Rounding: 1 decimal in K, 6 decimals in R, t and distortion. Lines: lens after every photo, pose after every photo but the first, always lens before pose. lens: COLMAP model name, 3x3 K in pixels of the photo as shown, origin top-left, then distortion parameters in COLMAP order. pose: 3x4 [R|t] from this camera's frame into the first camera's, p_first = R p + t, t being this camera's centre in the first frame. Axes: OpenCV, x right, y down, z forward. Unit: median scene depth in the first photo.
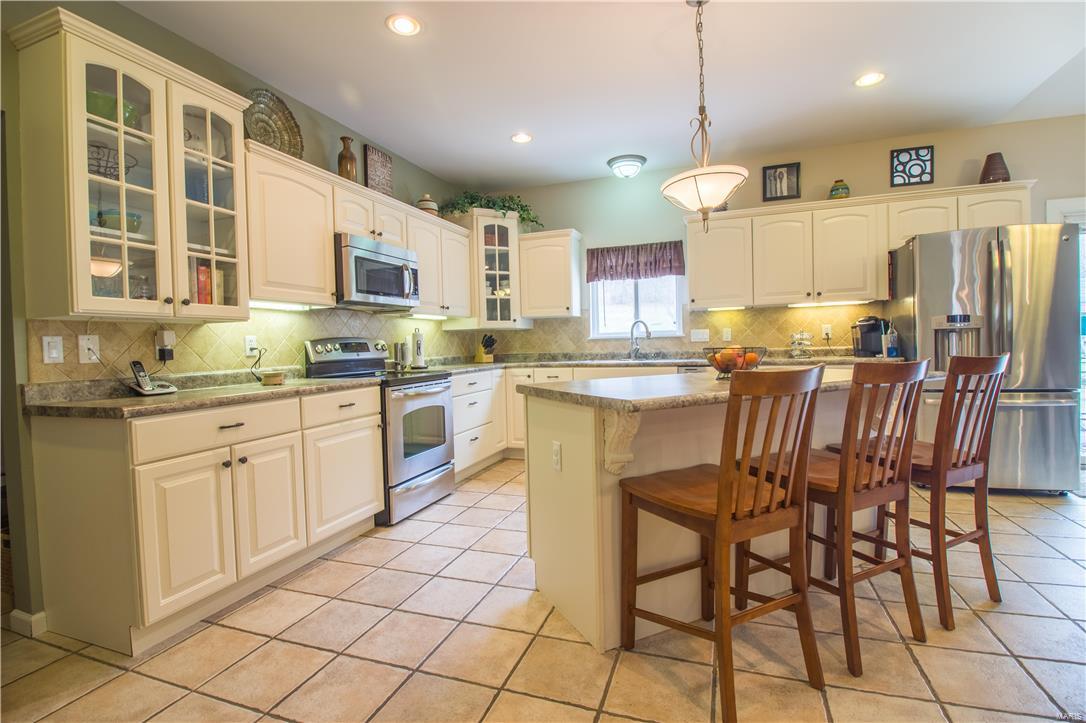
lens RADIAL K [[506.7, 0, 545.1], [0, 506.7, 356.3], [0, 0, 1]] dist [0.003778, -0.015749]
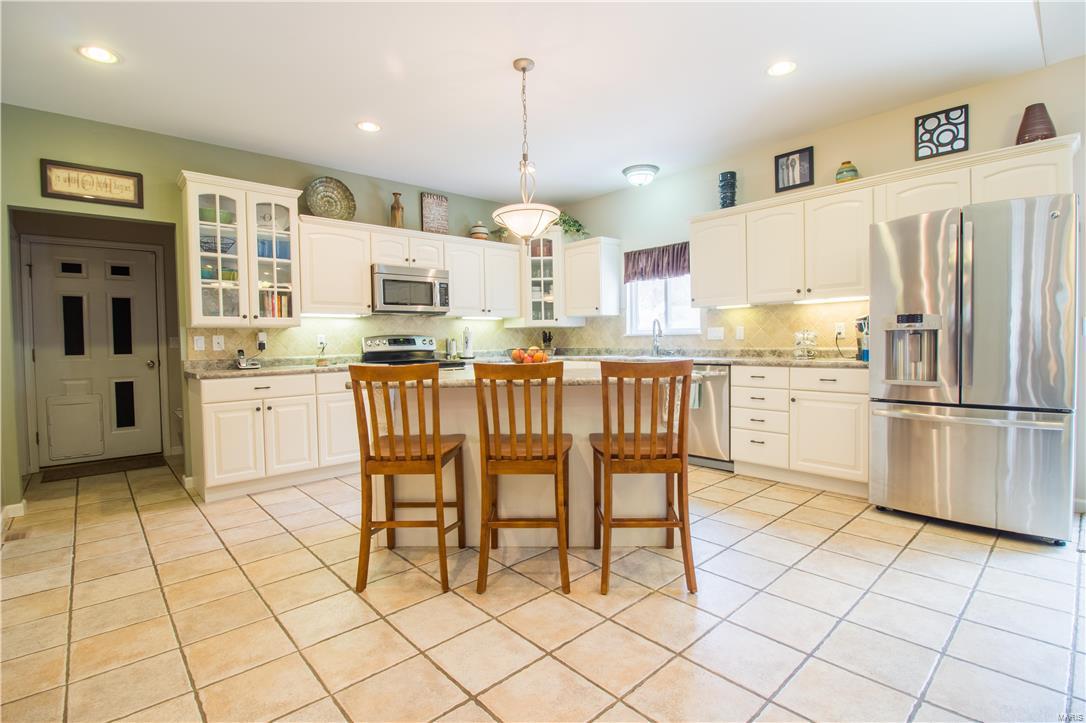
lens RADIAL K [[504.6, 0, 543.6], [0, 504.6, 356.7], [0, 0, 1]] dist [0.001578, -0.014236]
pose [[0.882567, 0.026853, -0.469419, 0.546773], [-0.017388, 0.999549, 0.024489, -0.015829], [0.469865, -0.013451, 0.882636, -0.044262]]
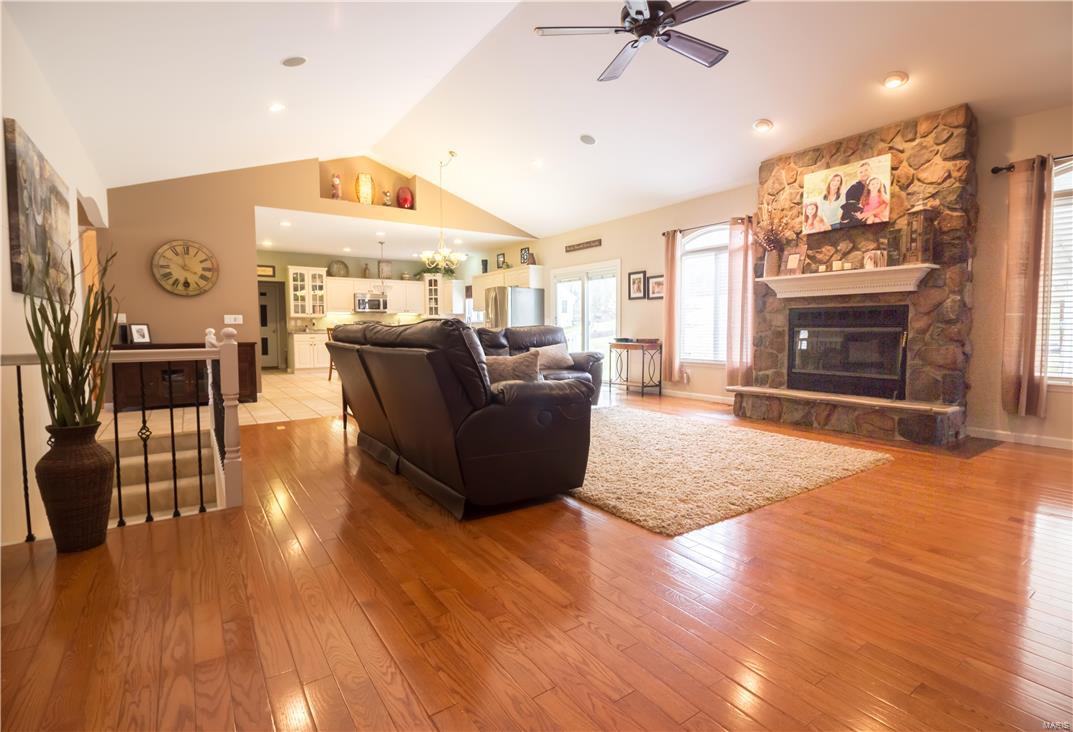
lens RADIAL K [[512.9, 0, 550.3], [0, 512.9, 362.1], [0, 0, 1]] dist [-0.002601, -0.000449]
pose [[0.820123, 0.063767, -0.568623, 2.310440], [-0.034253, 0.997460, 0.062456, -0.014708], [0.571161, -0.031745, 0.820224, -1.023782]]
